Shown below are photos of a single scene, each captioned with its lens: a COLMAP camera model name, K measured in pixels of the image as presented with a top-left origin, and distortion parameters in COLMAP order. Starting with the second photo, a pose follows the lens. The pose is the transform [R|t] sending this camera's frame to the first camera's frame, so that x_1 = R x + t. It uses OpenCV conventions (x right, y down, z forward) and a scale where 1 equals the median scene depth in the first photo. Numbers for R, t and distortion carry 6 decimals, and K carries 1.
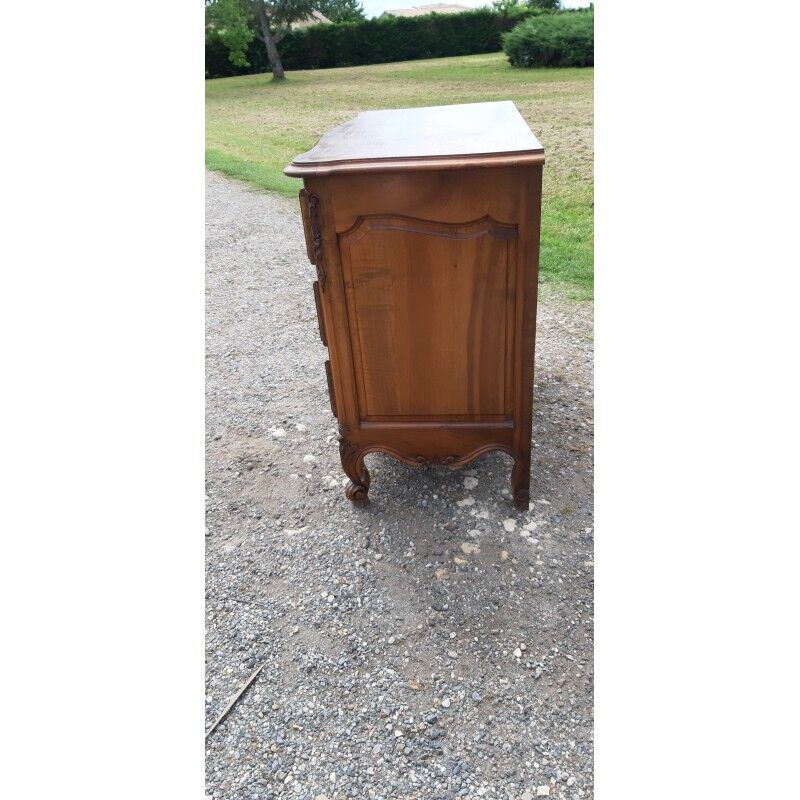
lens RADIAL K [[632.0, 0, 401.2], [0, 632.0, 390.3], [0, 0, 1]] dist [0.090509, -0.176710]
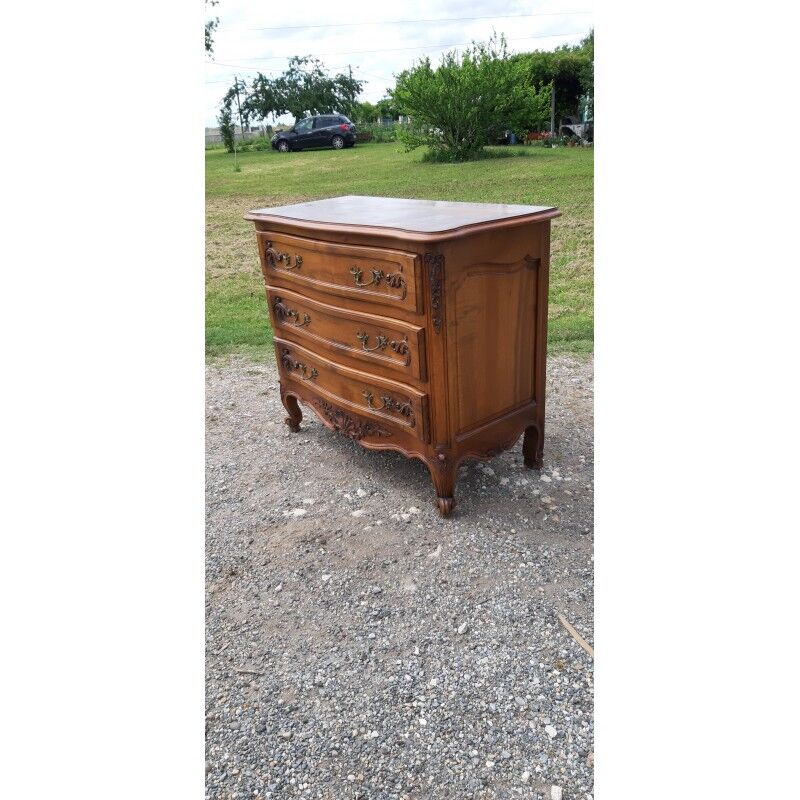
lens RADIAL K [[635.4, 0, 405.2], [0, 635.4, 401.8], [0, 0, 1]] dist [0.101581, -0.176966]
pose [[0.698138, -0.263936, 0.665538, -0.815175], [0.354062, 0.935222, -0.000519, -0.042114], [-0.622289, 0.236004, 0.746364, 0.118331]]
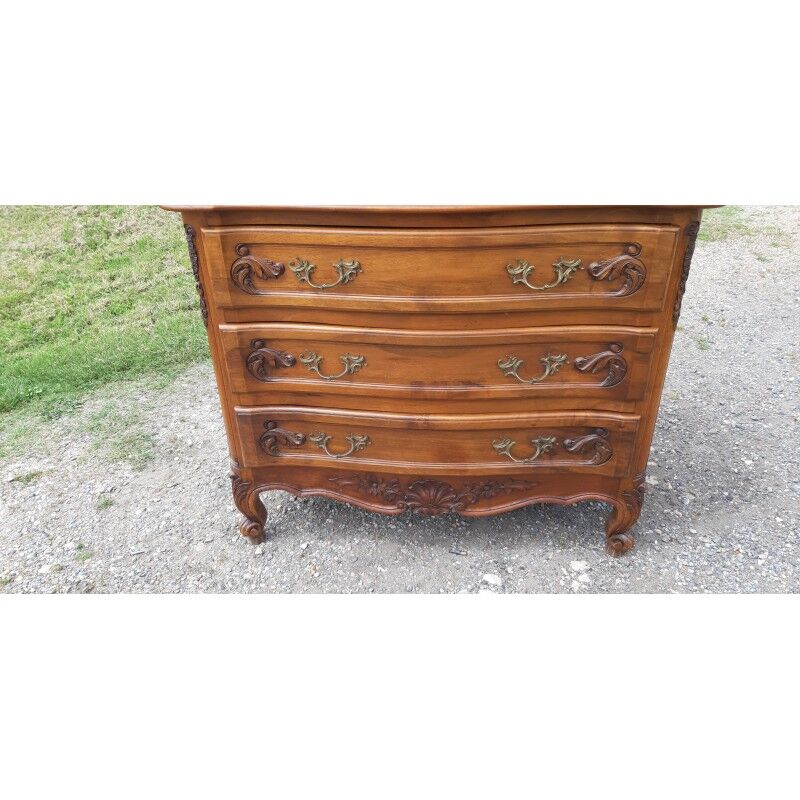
lens RADIAL K [[632.0, 0, 401.2], [0, 632.0, 390.3], [0, 0, 1]] dist [0.090509, -0.176710]
pose [[-0.021287, -0.440963, 0.897273, -0.756960], [0.492715, 0.776291, 0.393197, -0.500565], [-0.869930, 0.450470, 0.200744, 0.947729]]
